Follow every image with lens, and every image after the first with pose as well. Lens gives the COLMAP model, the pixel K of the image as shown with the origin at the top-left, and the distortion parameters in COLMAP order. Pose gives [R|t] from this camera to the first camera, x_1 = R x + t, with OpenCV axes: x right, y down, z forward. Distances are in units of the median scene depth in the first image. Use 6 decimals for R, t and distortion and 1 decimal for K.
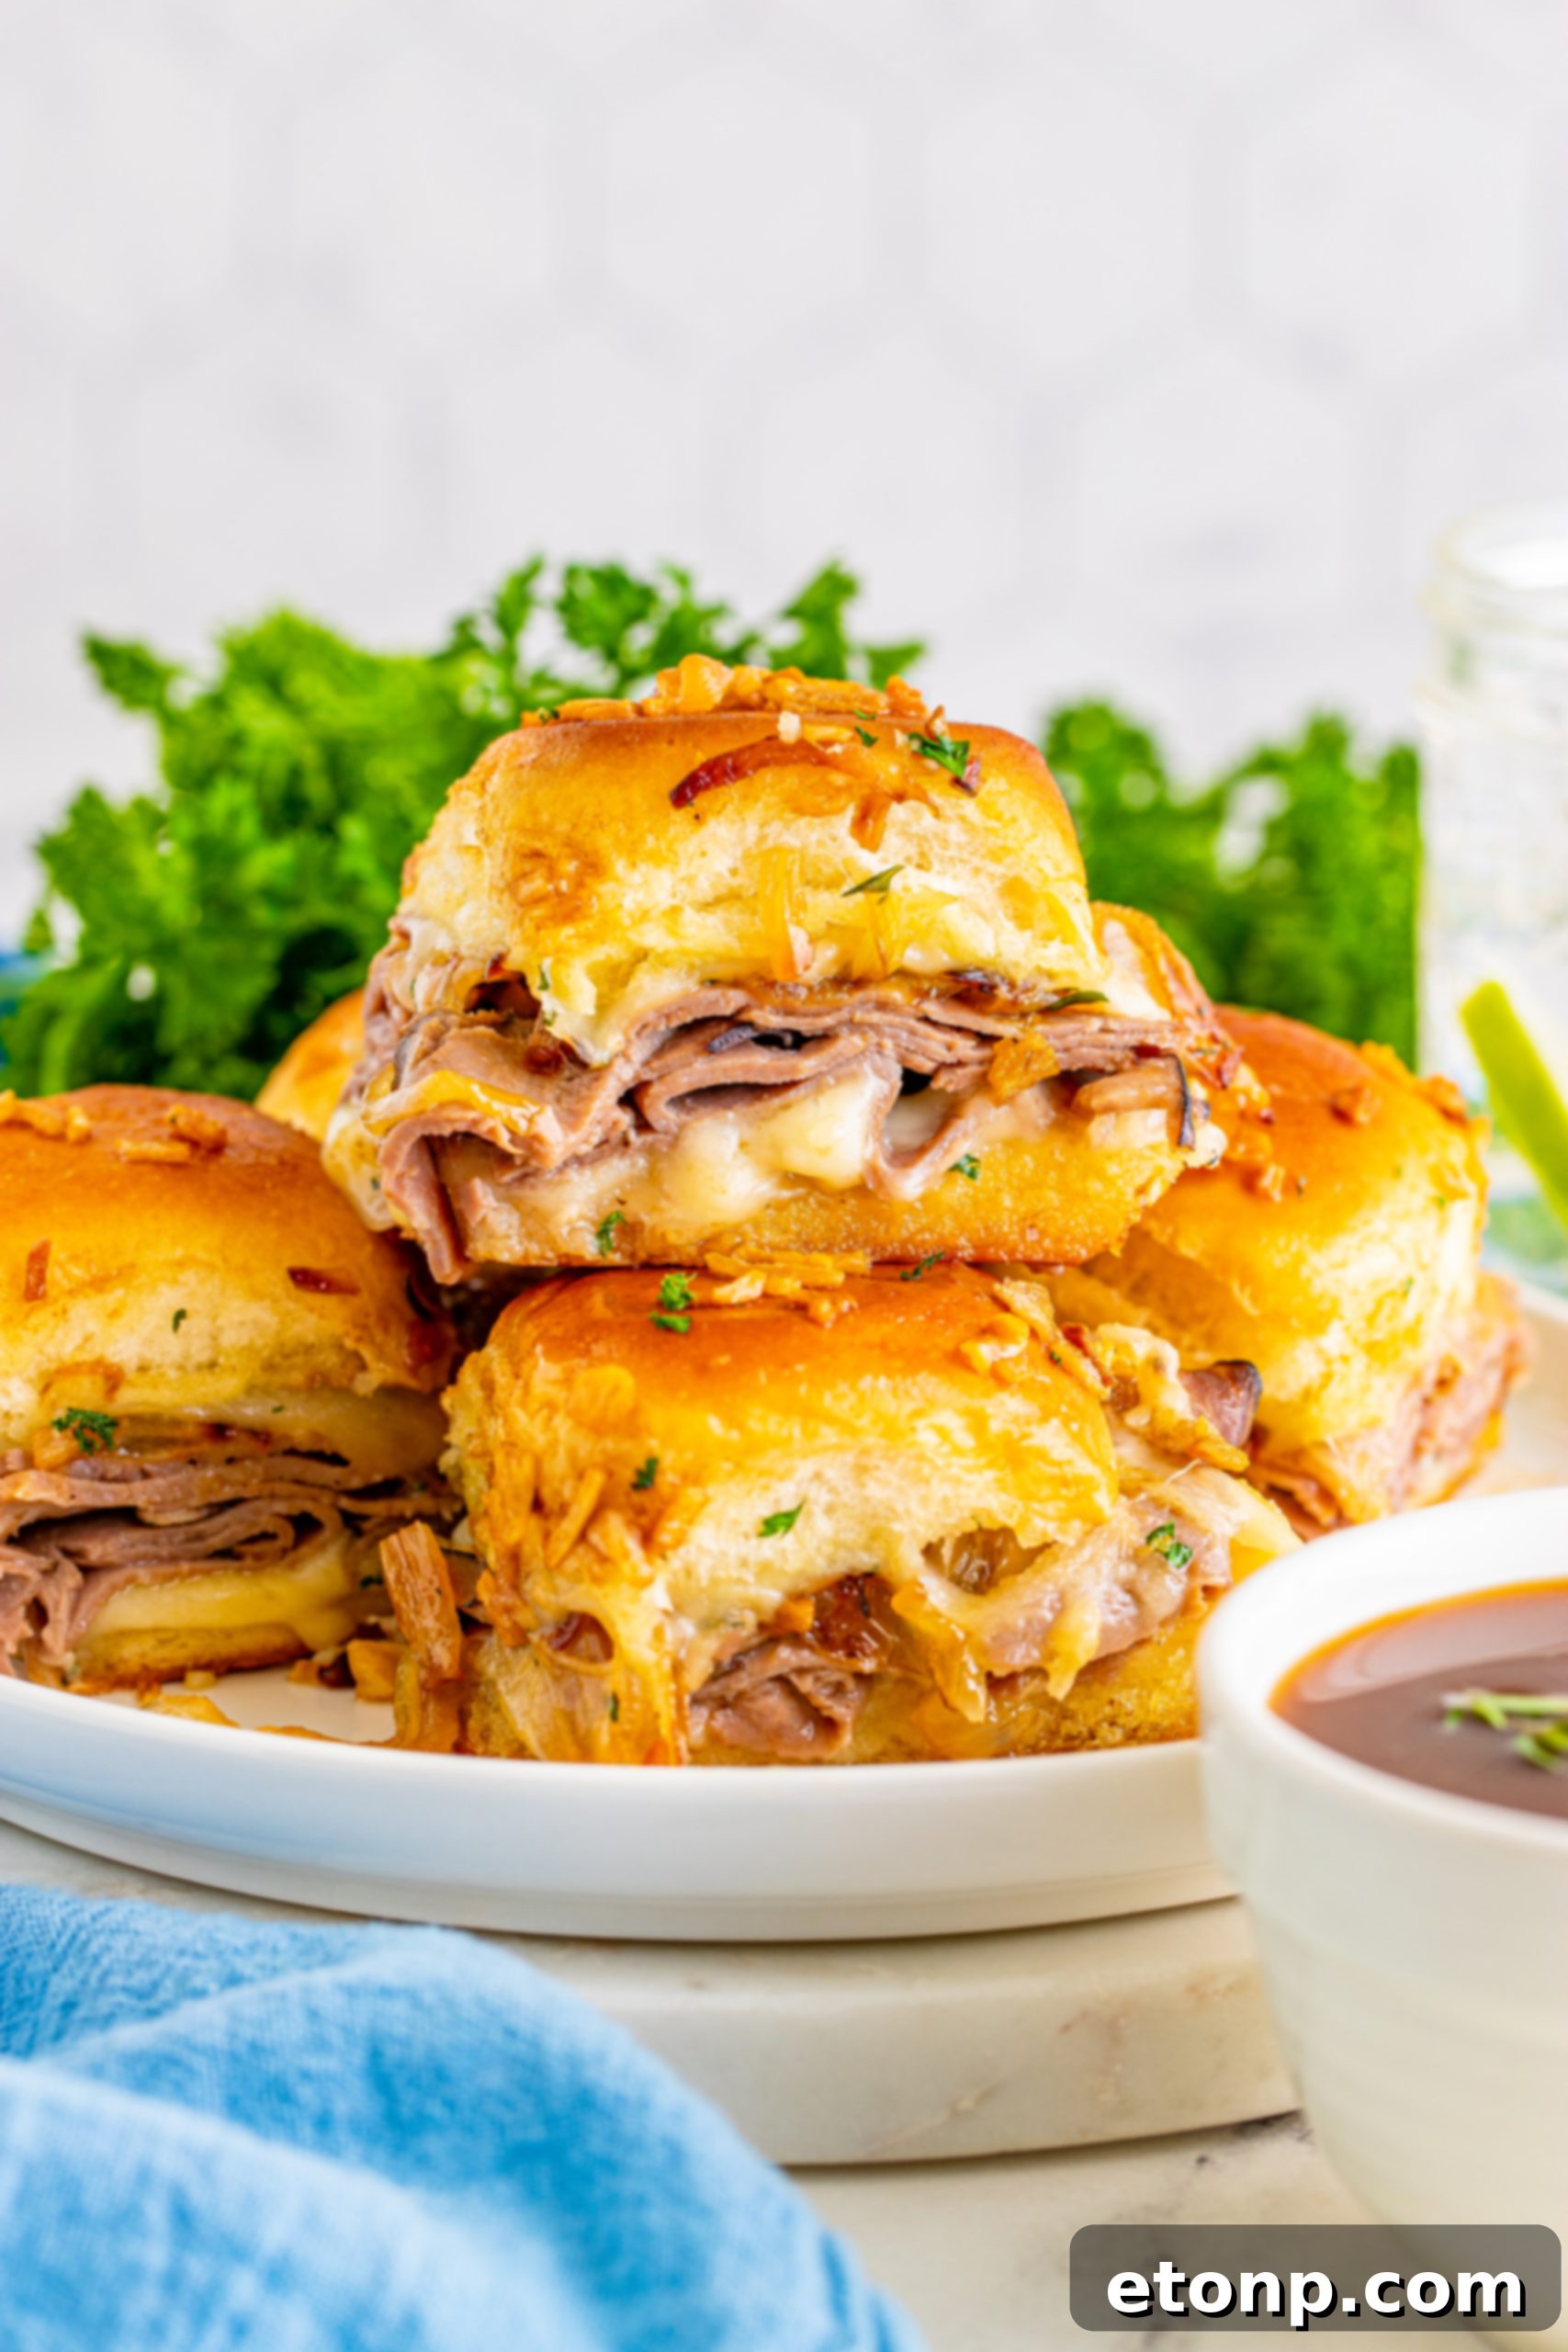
lens RADIAL K [[7297.0, 0, 784.0], [0, 7297.0, 1249.0], [0, 0, 1]] dist [0.066373, 0.067488]
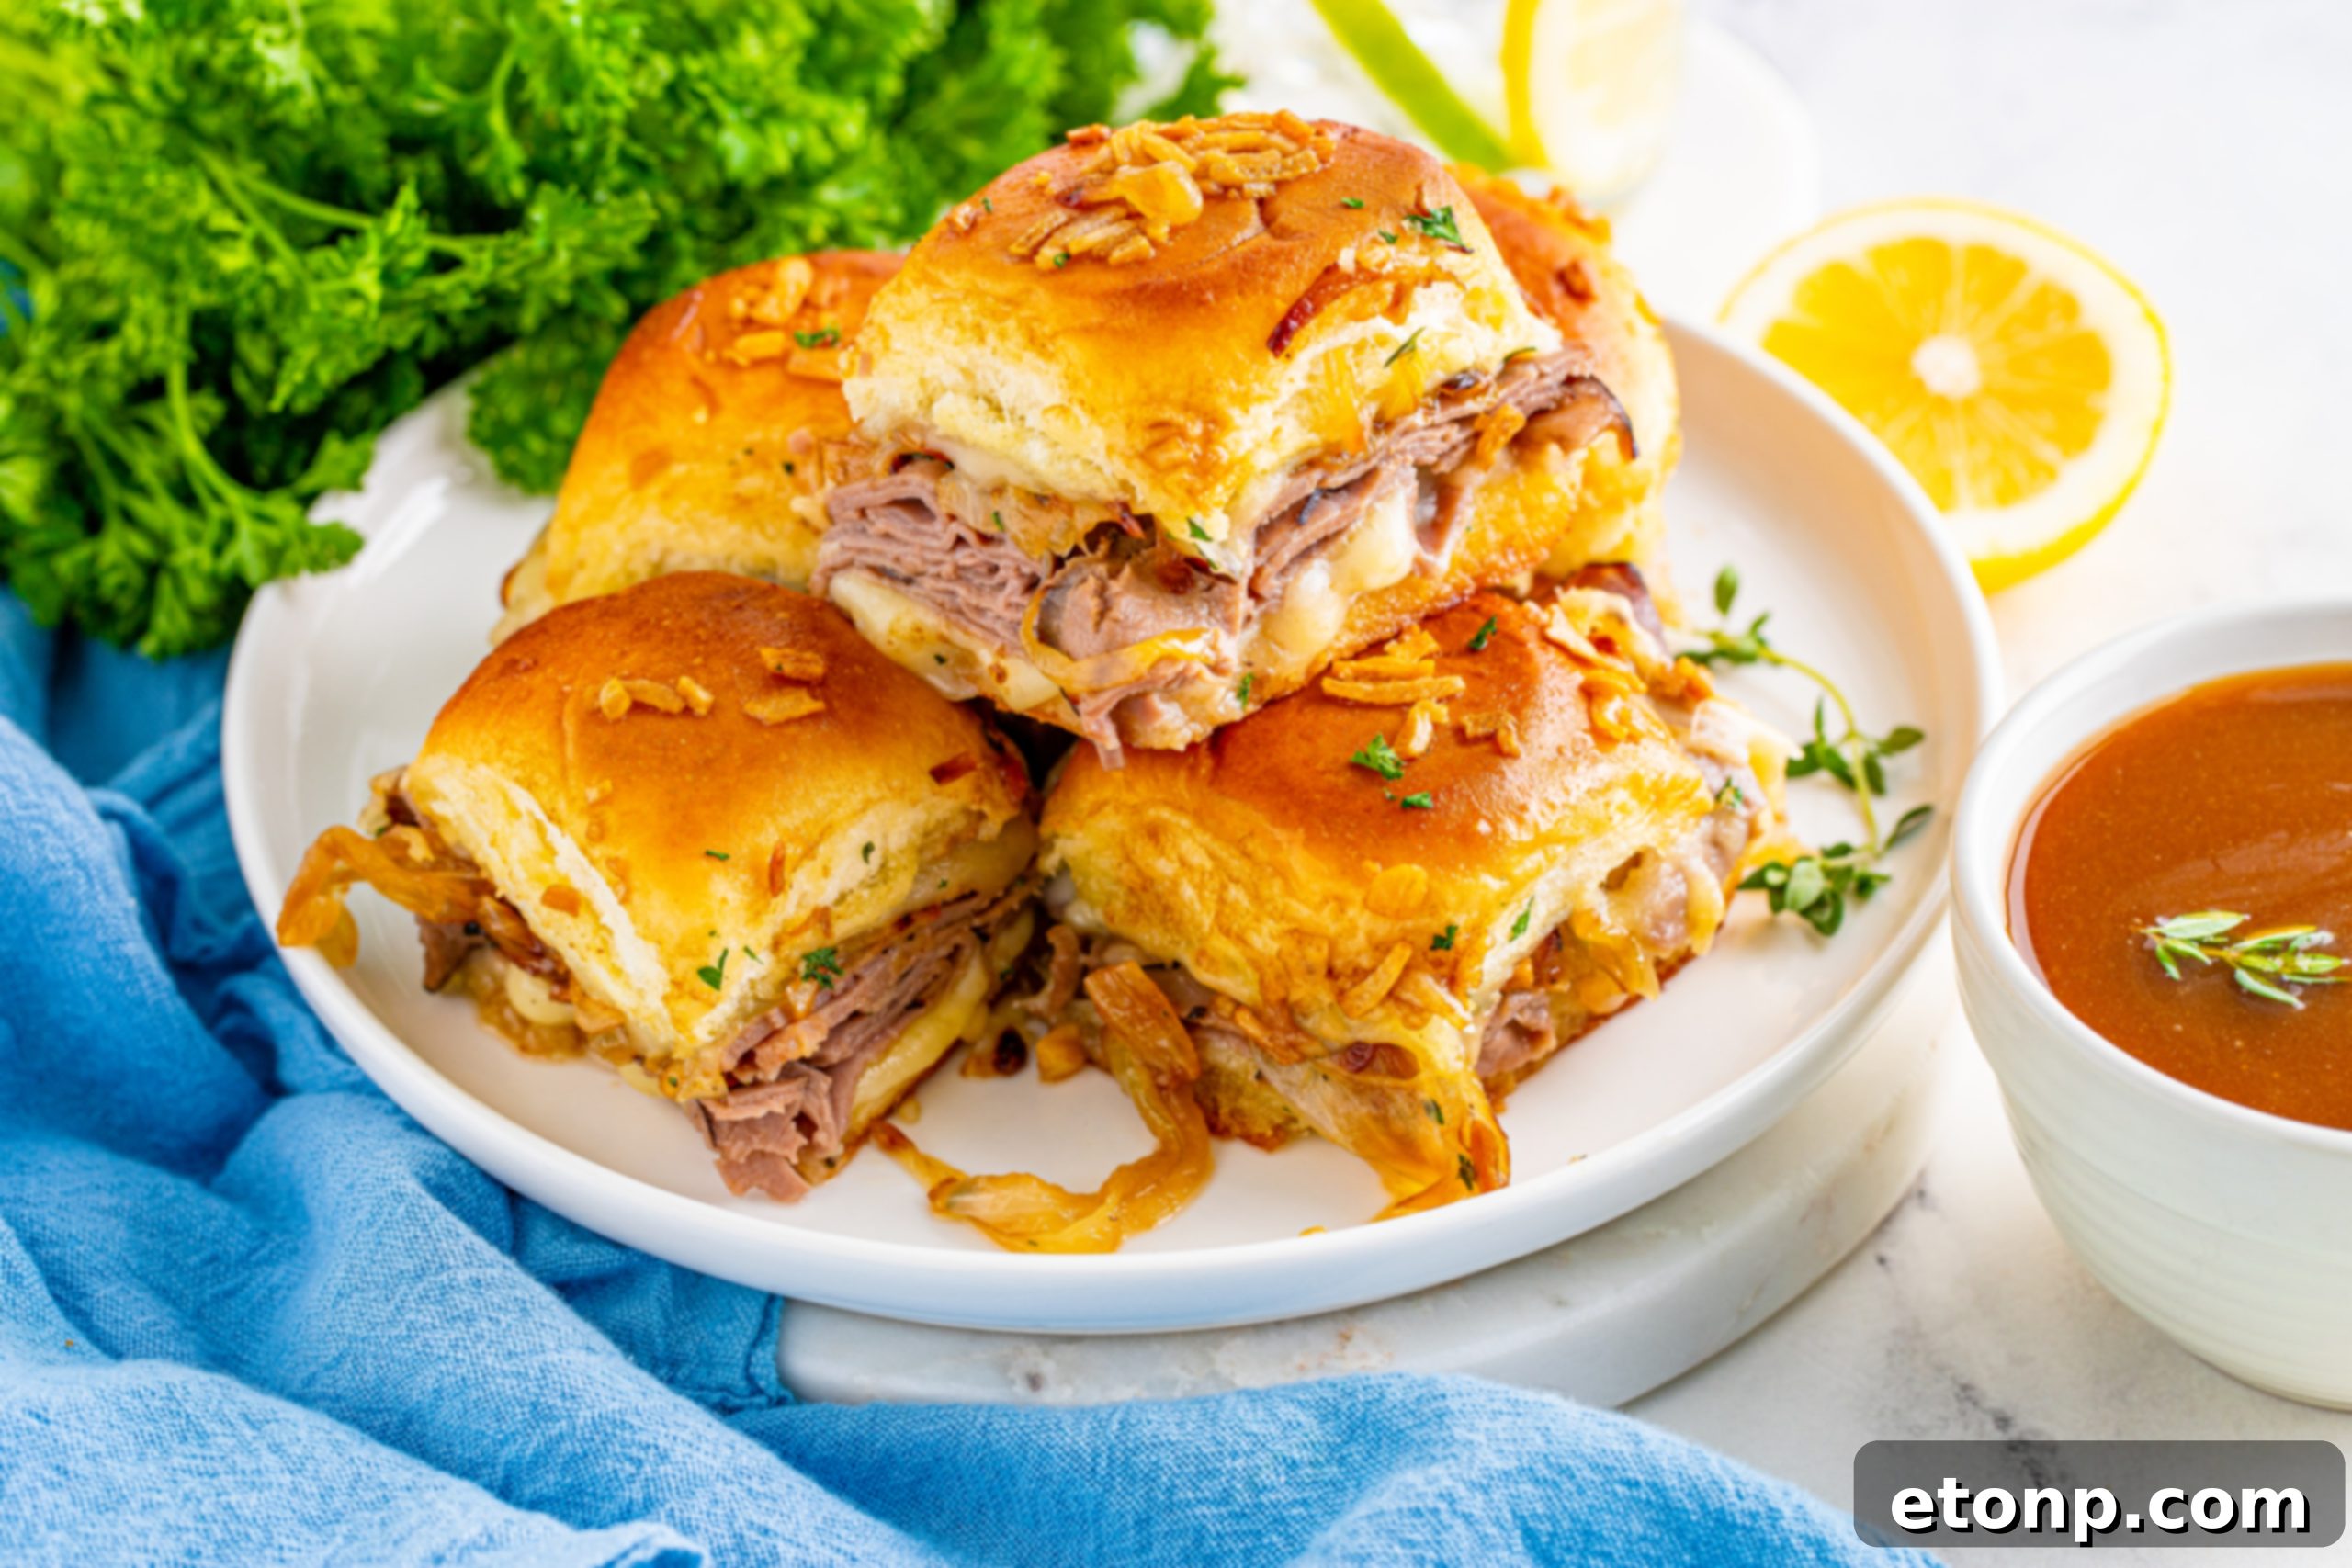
lens RADIAL K [[7297.0, 0, 1176.0], [0, 7297.0, 784.0], [0, 0, 1]] dist [0.066373, 0.067488]
pose [[0.856919, -0.333436, 0.393079, -0.494104], [0.163114, 0.898816, 0.406845, -0.462535], [-0.488962, -0.284516, 0.824601, 0.047174]]
